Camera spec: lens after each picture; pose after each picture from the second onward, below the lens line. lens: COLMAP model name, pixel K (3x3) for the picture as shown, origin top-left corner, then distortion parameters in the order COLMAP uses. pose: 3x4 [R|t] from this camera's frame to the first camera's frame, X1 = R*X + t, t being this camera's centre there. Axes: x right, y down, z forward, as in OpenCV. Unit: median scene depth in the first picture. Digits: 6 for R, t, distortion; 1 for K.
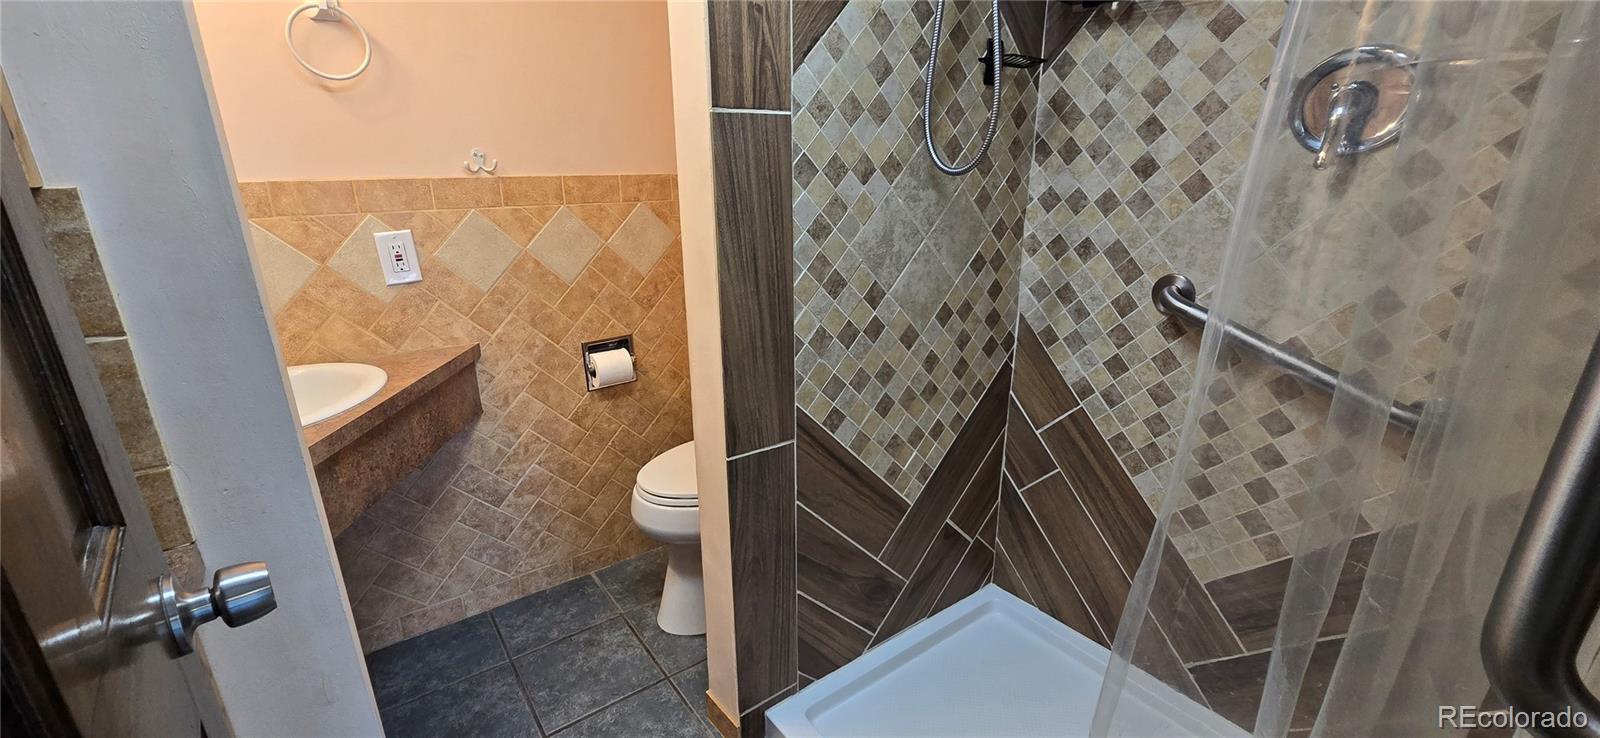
lens RADIAL K [[643.6, 0, 798.6], [0, 643.6, 381.6], [0, 0, 1]] dist [-0.000673, 0.000389]
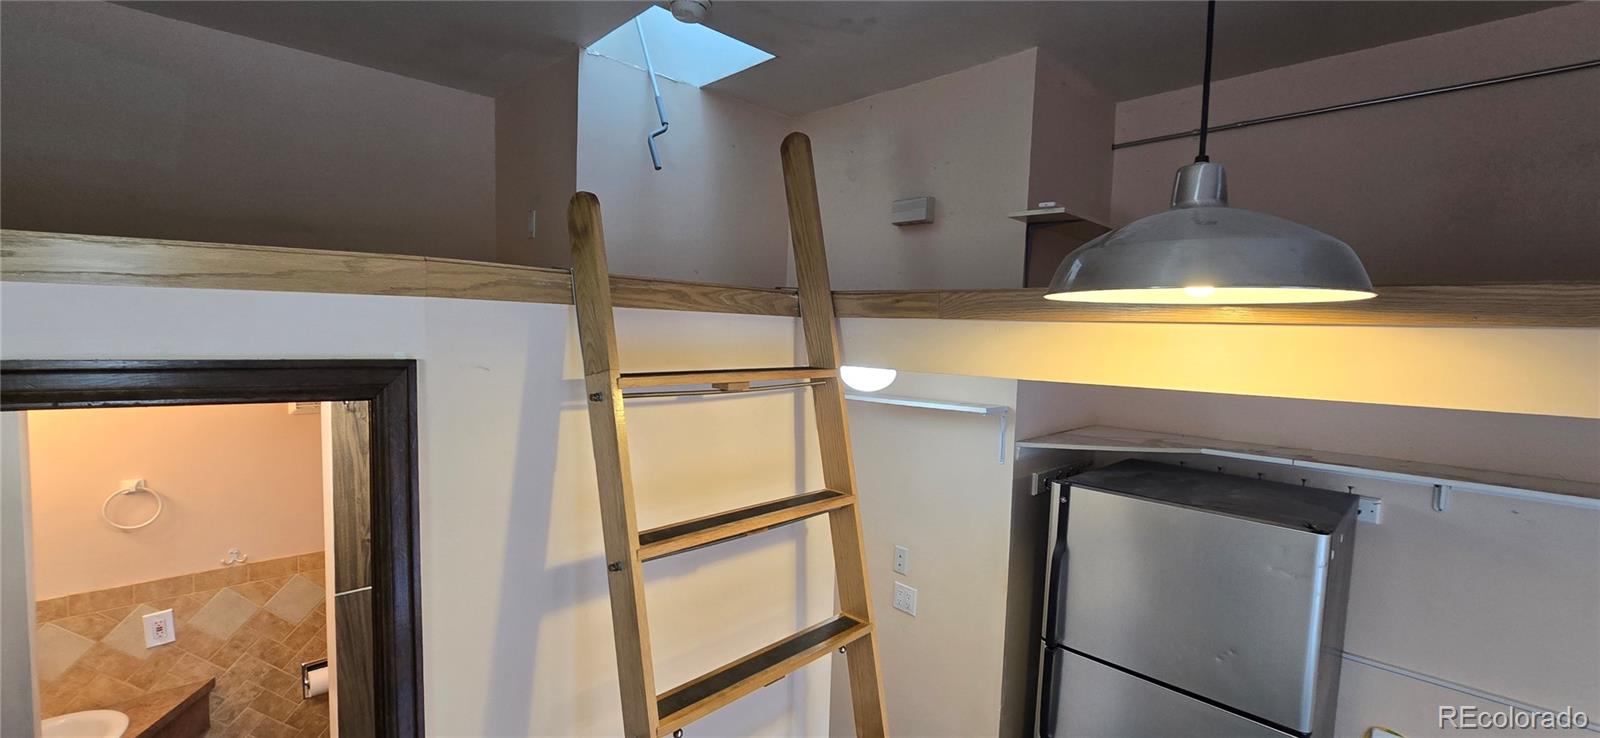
lens RADIAL K [[643.6, 0, 801.7], [0, 643.6, 365.9], [0, 0, 1]] dist [-0.000673, 0.000389]
pose [[0.989313, 0.019479, 0.144504, 0.617782], [0.016922, 0.969003, -0.246470, -0.380234], [-0.144825, 0.246281, 0.958317, -0.788993]]
